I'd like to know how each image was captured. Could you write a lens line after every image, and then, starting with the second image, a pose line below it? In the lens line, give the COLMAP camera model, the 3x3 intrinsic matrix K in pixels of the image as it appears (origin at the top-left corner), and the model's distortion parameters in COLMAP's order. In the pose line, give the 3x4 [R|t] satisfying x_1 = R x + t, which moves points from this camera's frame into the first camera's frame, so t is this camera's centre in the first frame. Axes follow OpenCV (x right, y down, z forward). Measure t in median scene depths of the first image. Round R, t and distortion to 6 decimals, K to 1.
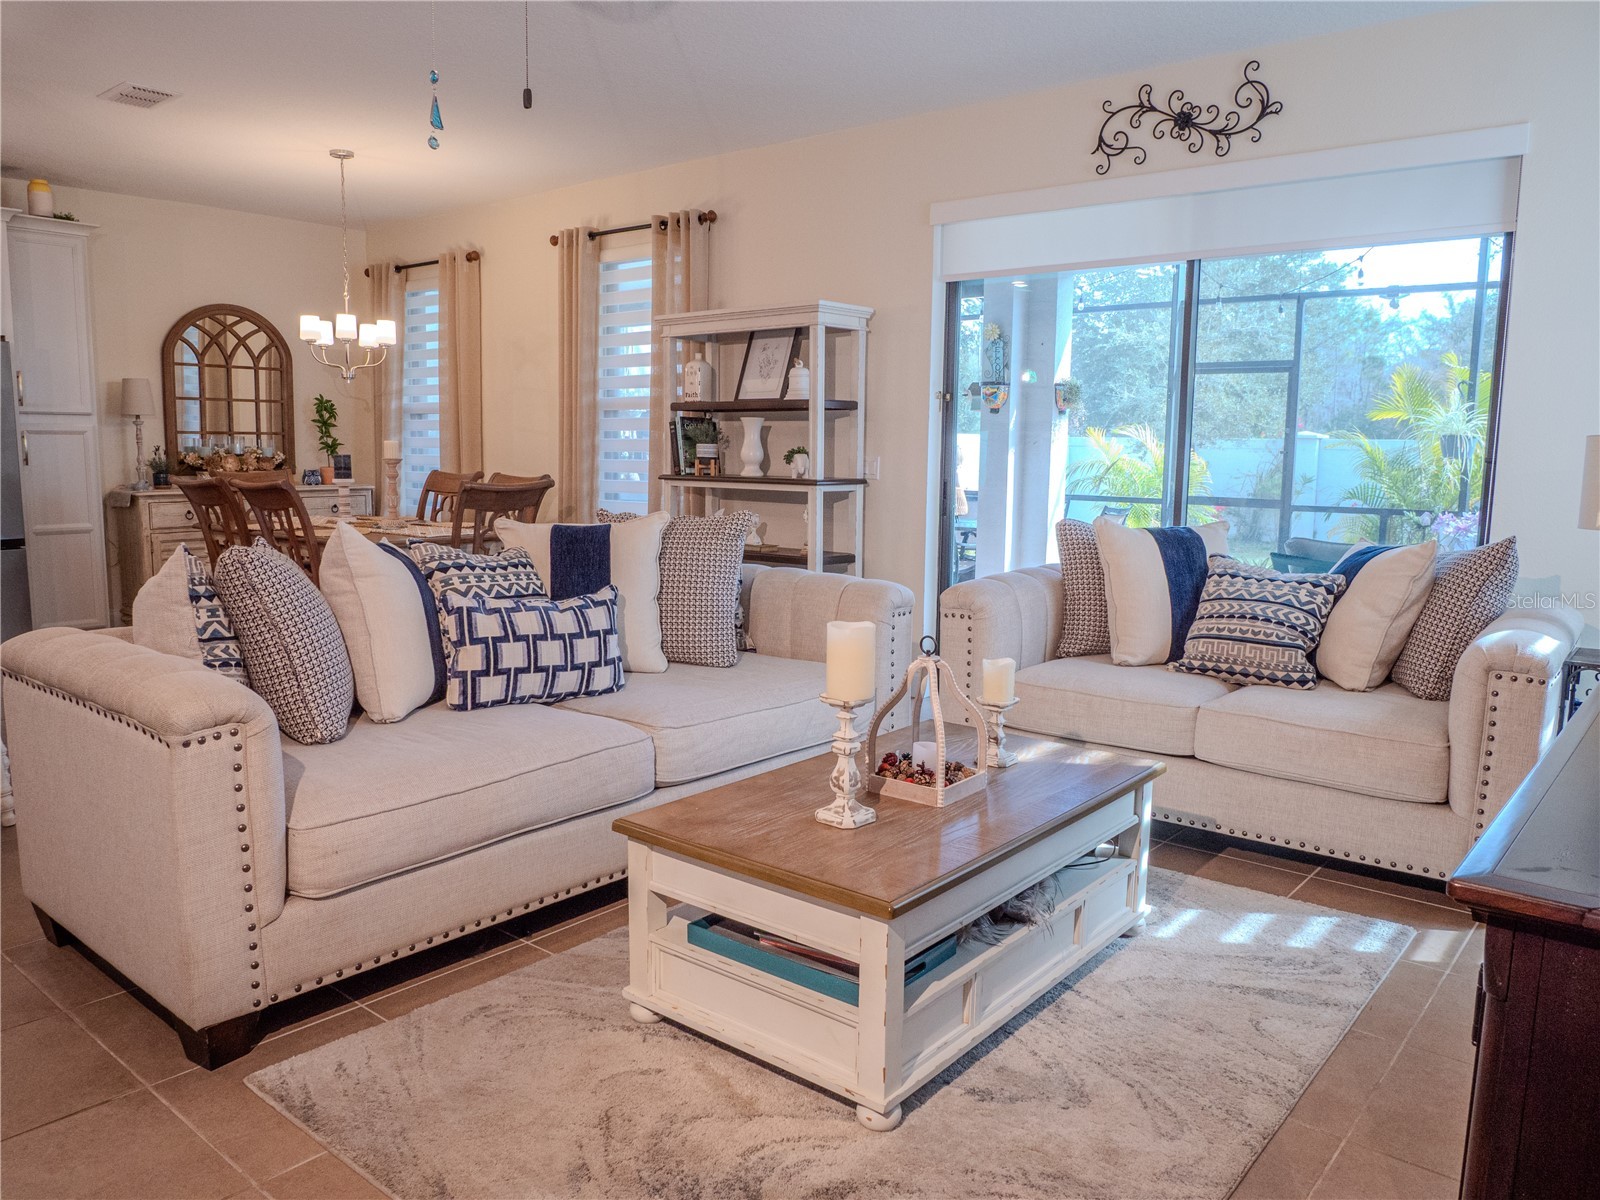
lens RADIAL K [[1156.2, 0, 794.9], [0, 1156.2, 602.2], [0, 0, 1]] dist [-0.044325, 0.012710]
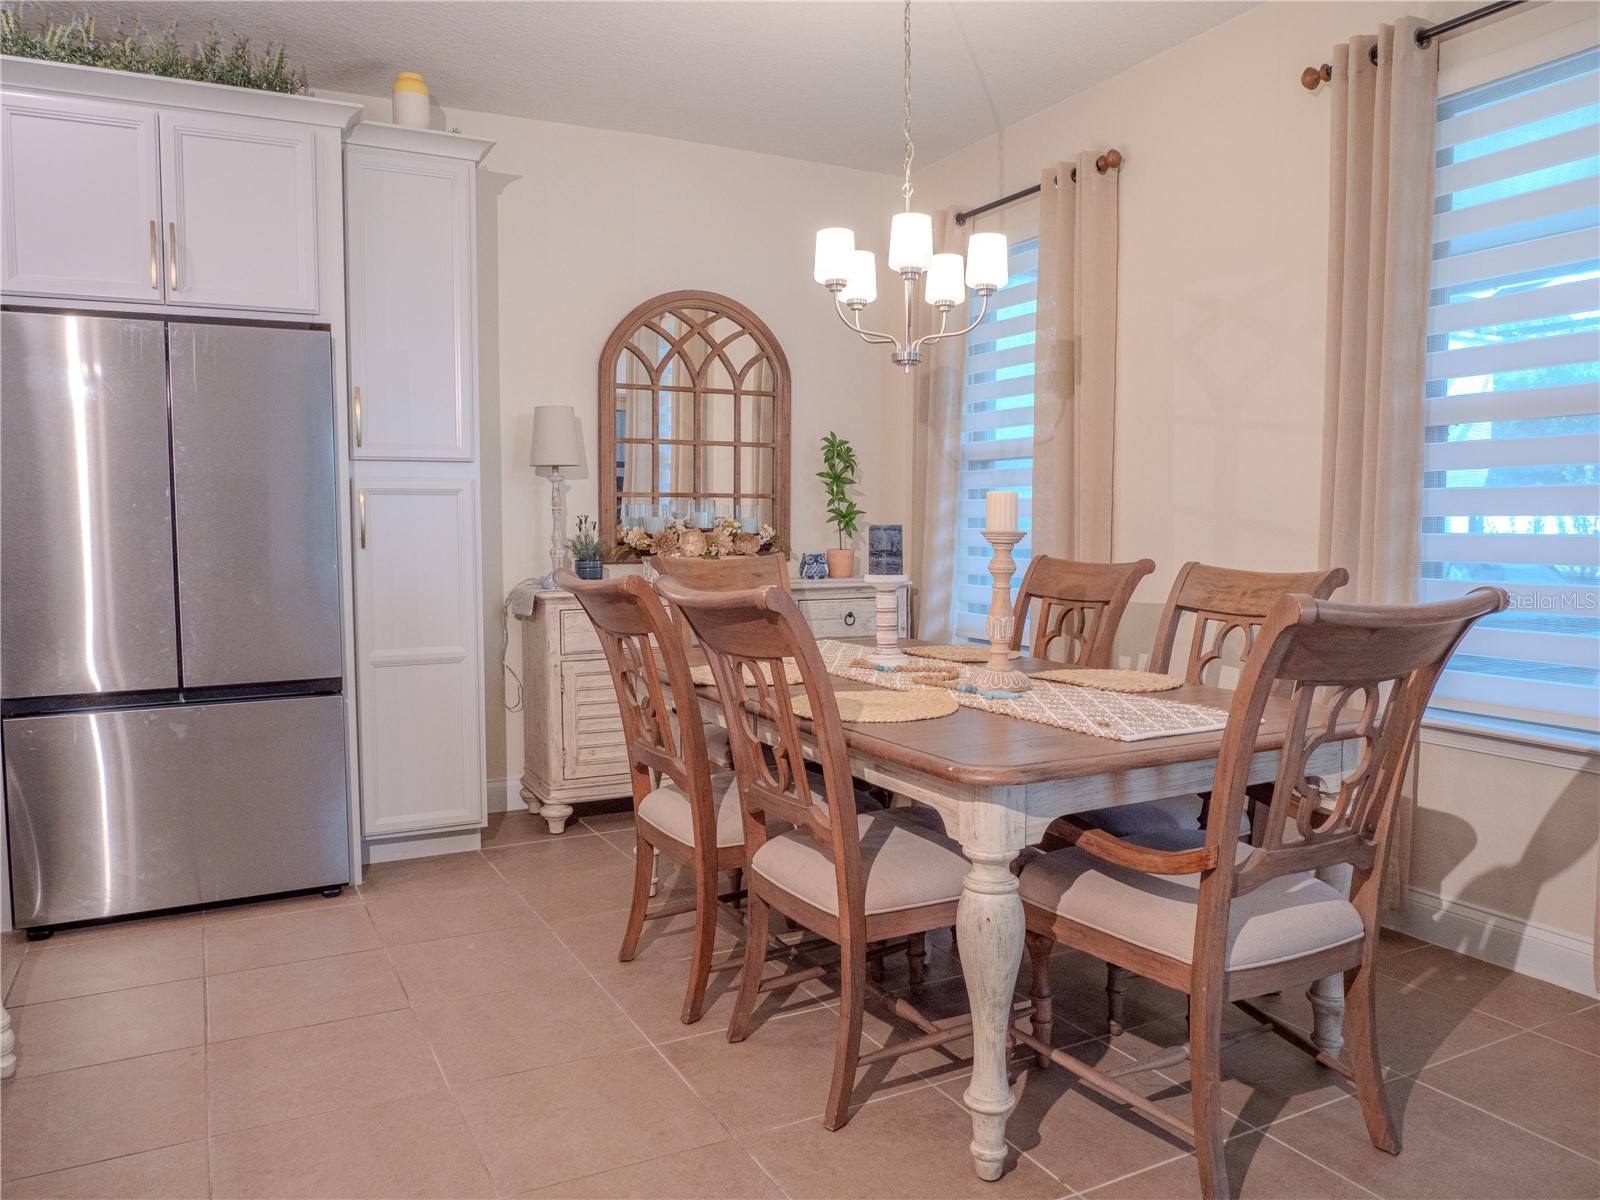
lens RADIAL K [[1156.2, 0, 794.9], [0, 1156.2, 602.2], [0, 0, 1]] dist [-0.044325, 0.012710]
pose [[0.922202, 0.012105, -0.386519, -0.246179], [-0.038036, 0.997503, -0.059511, -0.067042], [0.384833, 0.069582, 0.920360, 0.550248]]
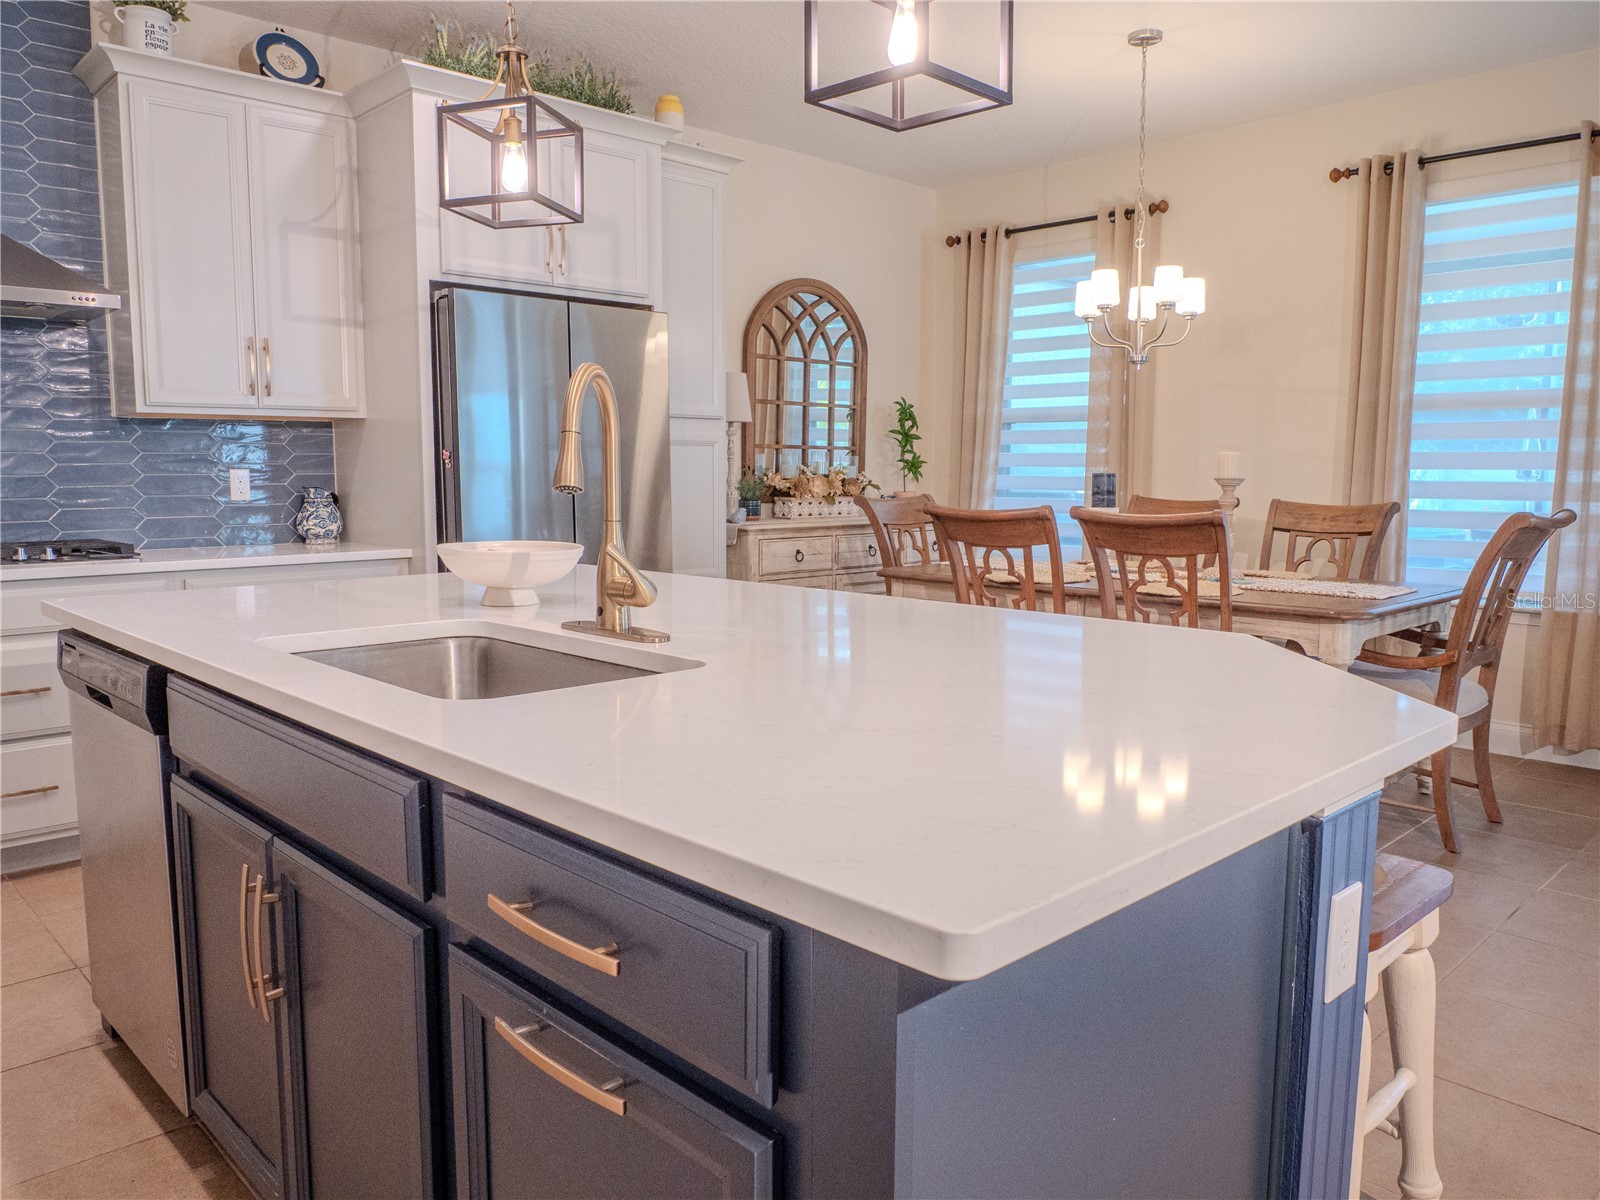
lens RADIAL K [[1156.2, 0, 794.9], [0, 1156.2, 602.2], [0, 0, 1]] dist [-0.044325, 0.012710]
pose [[0.993575, 0.003972, -0.113107, -0.513815], [-0.006346, 0.999767, -0.020640, -0.035047], [0.112998, 0.021225, 0.993368, 0.290336]]
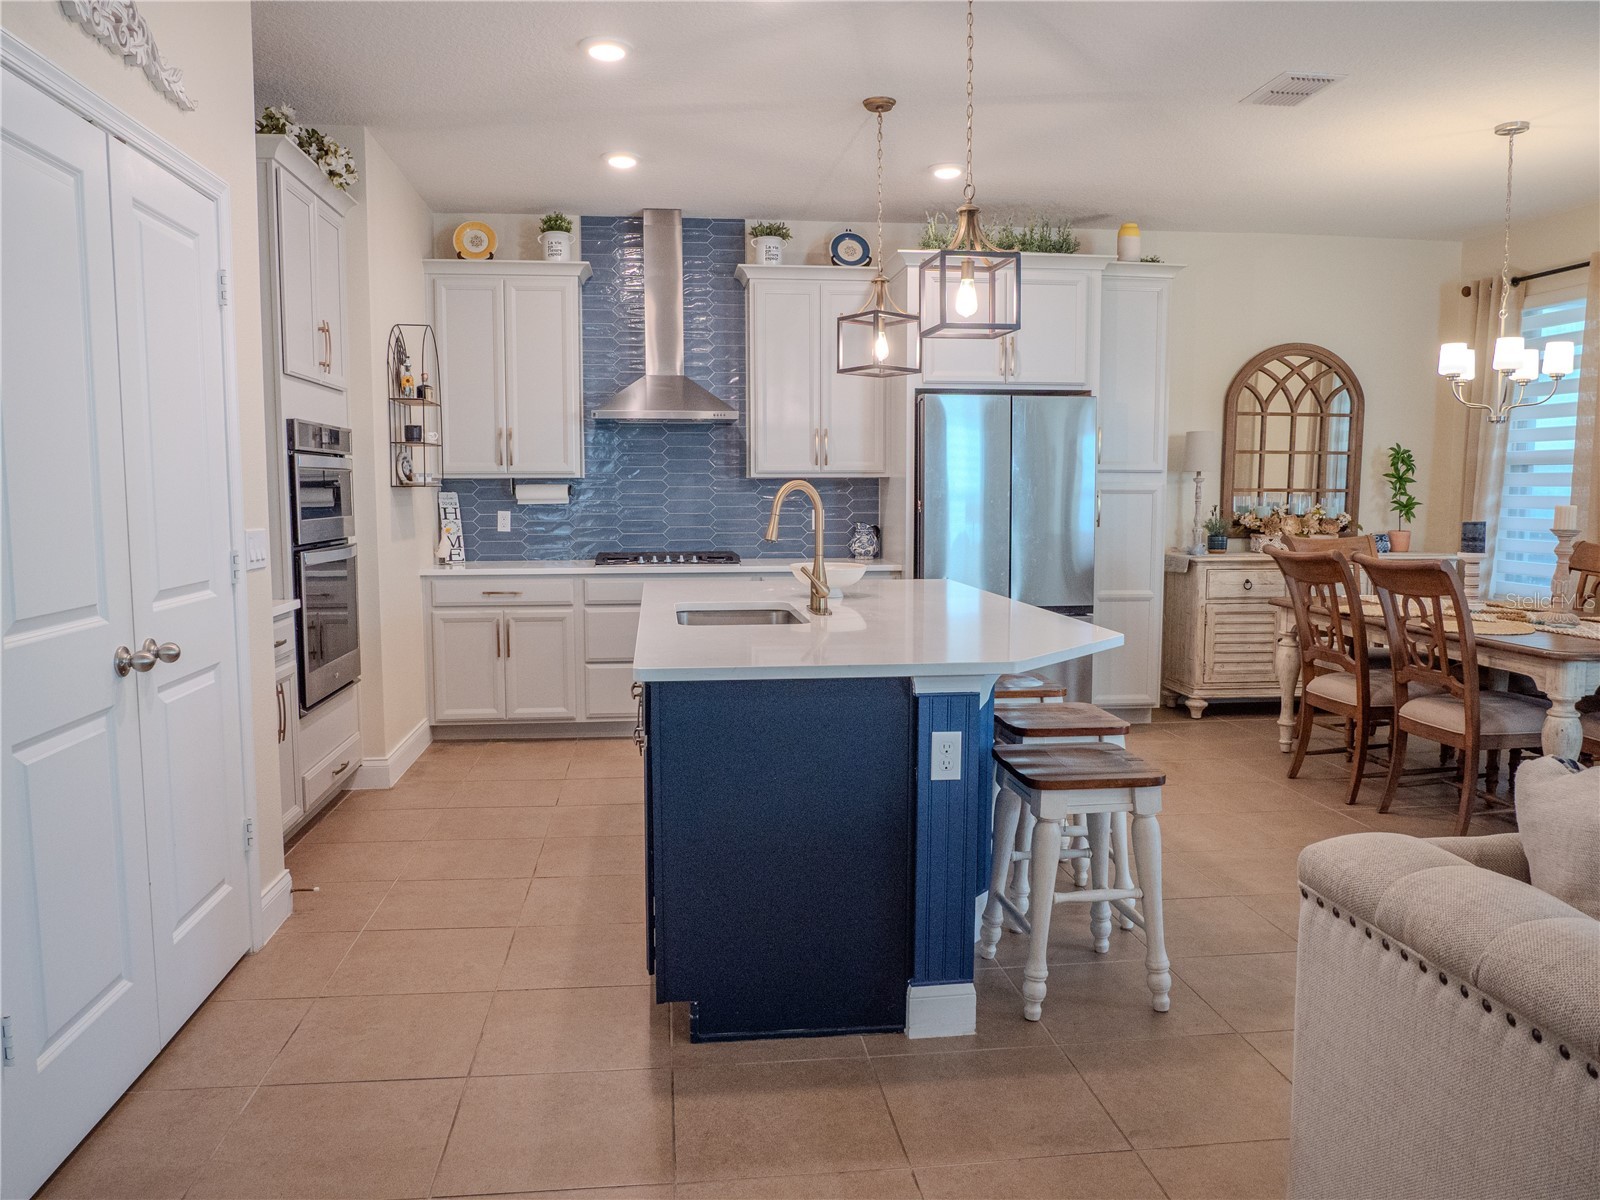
lens RADIAL K [[1156.2, 0, 794.9], [0, 1156.2, 602.2], [0, 0, 1]] dist [-0.044325, 0.012710]
pose [[0.725461, 0.057415, -0.685865, -0.202592], [-0.084675, 0.996390, -0.006154, -0.031992], [0.683035, 0.062540, 0.727703, 0.139826]]
